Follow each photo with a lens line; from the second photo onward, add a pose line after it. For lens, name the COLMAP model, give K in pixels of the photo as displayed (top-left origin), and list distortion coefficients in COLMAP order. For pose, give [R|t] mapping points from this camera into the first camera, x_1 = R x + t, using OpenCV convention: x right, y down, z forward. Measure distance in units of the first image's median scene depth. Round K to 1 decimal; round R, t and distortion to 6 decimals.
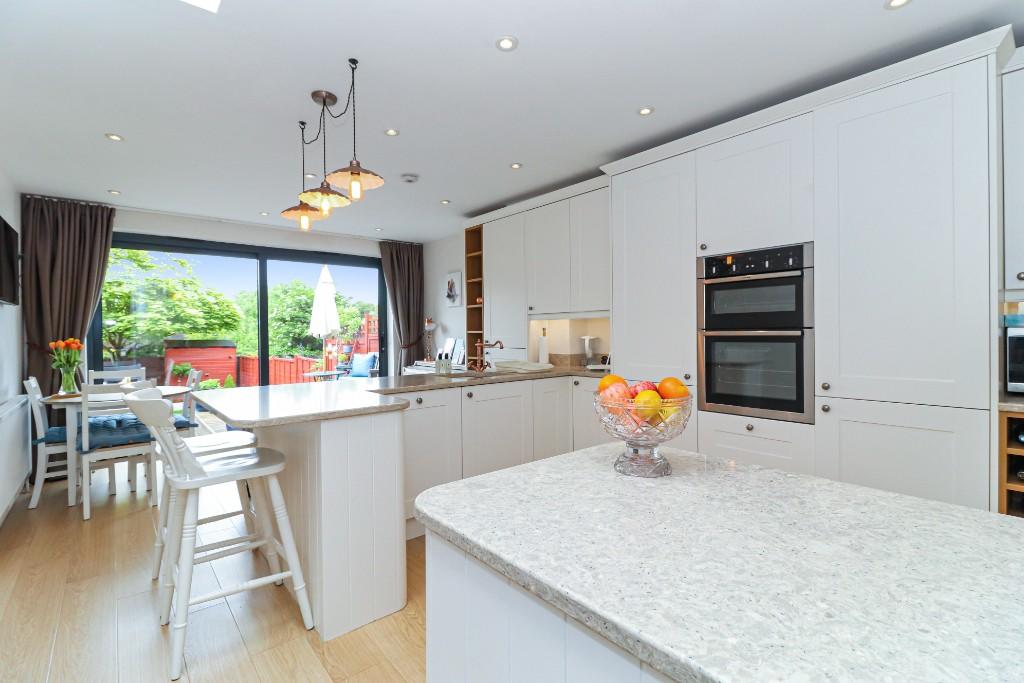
lens RADIAL K [[473.2, 0, 511.2], [0, 473.2, 333.3], [0, 0, 1]] dist [0.010945, -0.002417]
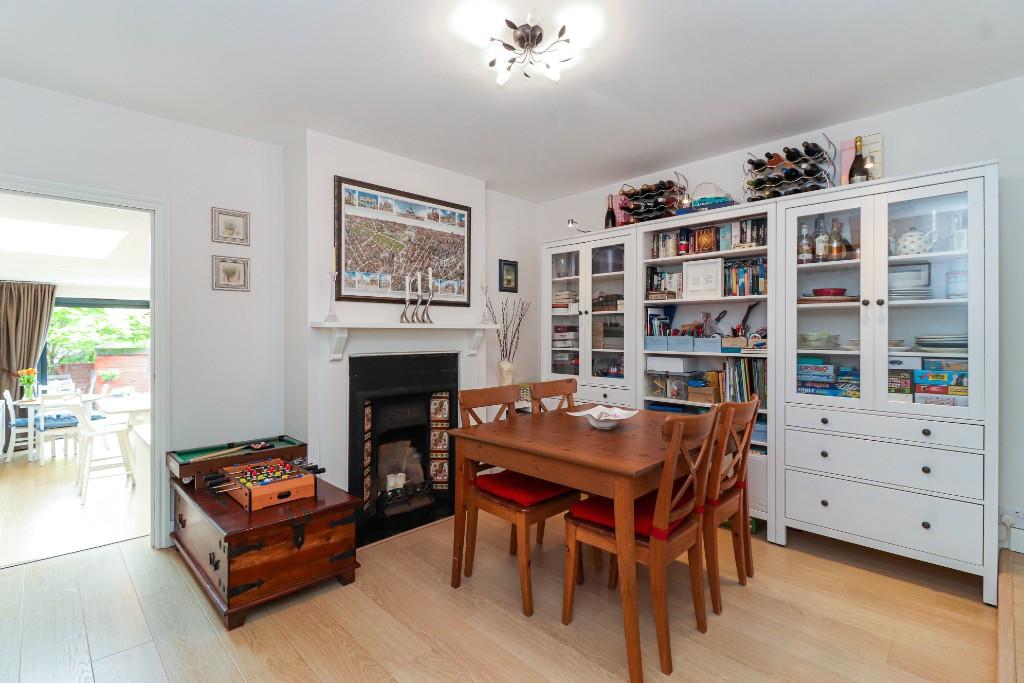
lens RADIAL K [[473.2, 0, 508.4], [0, 473.2, 337.0], [0, 0, 1]] dist [0.010945, -0.002417]
pose [[0.996576, 0.021402, 0.079861, 0.399011], [-0.021893, 0.999746, 0.005276, -0.087716], [-0.079727, -0.007007, 0.996792, -0.516626]]
